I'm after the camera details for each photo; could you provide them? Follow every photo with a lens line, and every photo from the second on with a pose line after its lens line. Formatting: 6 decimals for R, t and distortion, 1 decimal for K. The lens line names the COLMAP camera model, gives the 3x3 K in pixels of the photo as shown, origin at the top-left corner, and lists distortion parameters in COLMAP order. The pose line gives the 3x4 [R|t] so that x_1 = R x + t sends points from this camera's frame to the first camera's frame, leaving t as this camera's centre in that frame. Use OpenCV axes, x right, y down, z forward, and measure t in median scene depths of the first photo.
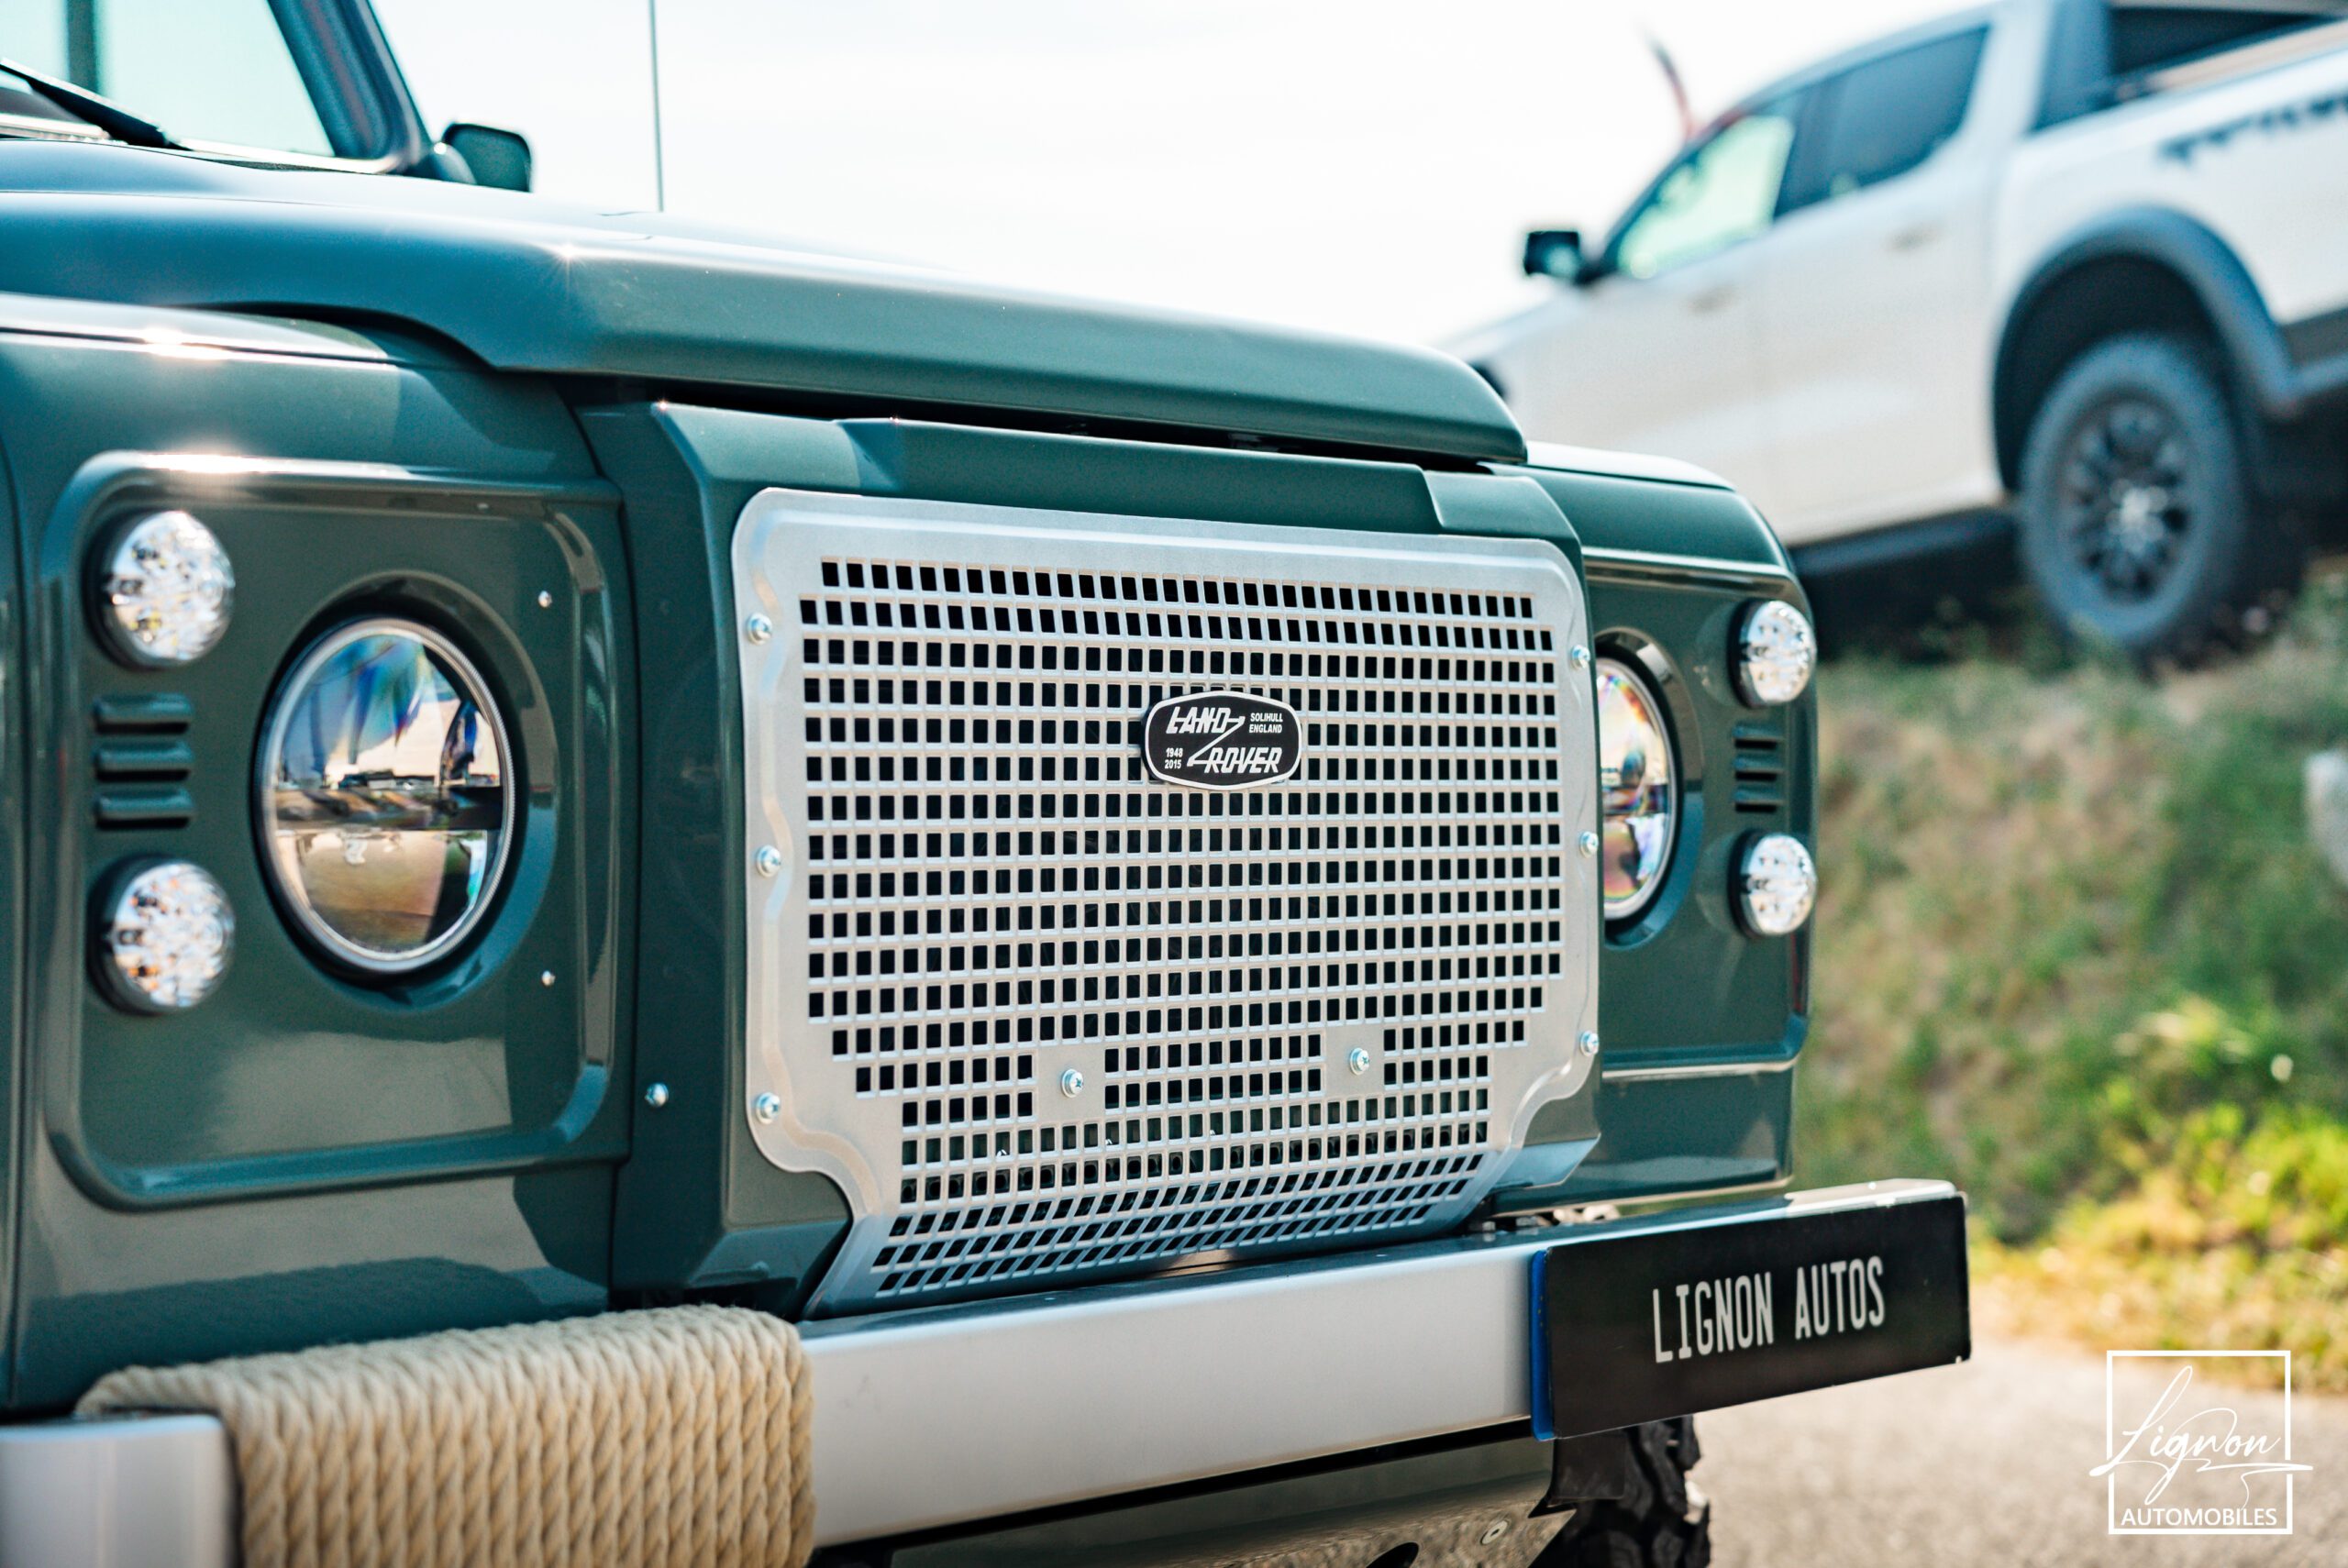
lens RADIAL K [[5045.6, 0, 1174.0], [0, 5045.6, 784.0], [0, 0, 1]] dist [0.033907, 0.341692]
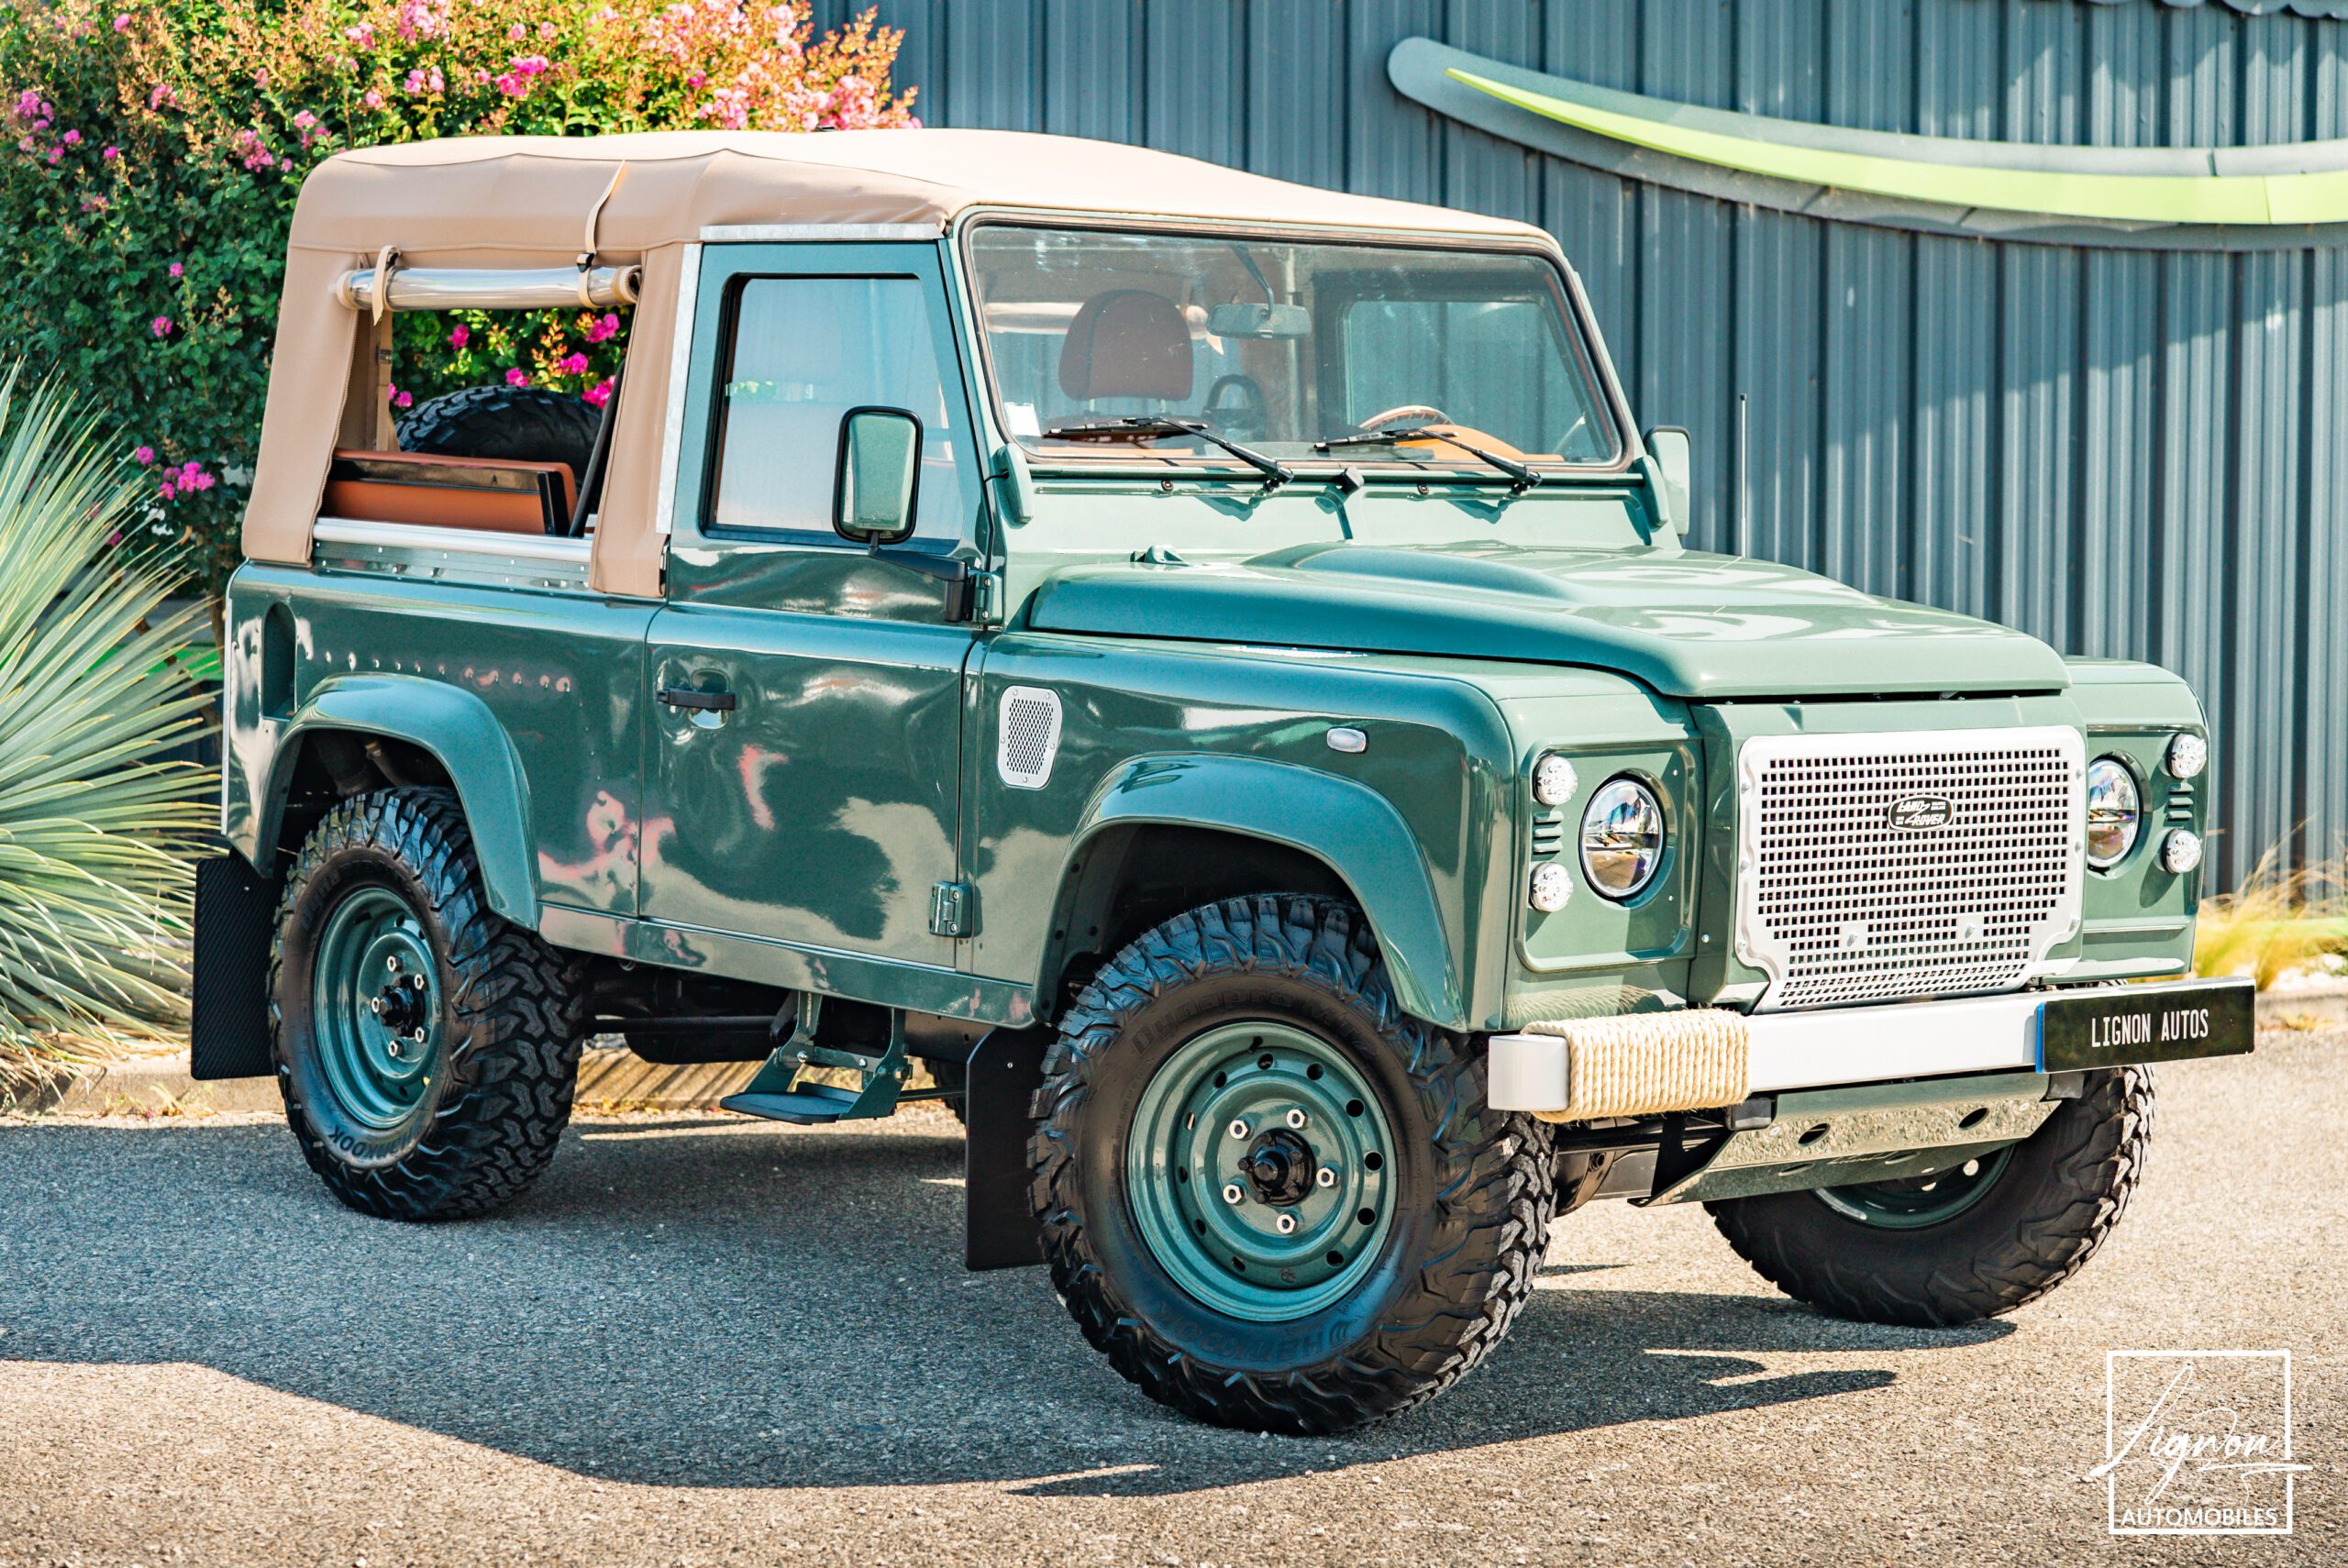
lens RADIAL K [[5045.6, 0, 1174.0], [0, 5045.6, 784.0], [0, 0, 1]] dist [0.033907, 0.341692]
pose [[0.973700, 0.055164, -0.221053, 0.225744], [-0.036612, 0.995521, 0.087167, -0.254439], [0.224871, -0.076781, 0.971359, -1.799120]]
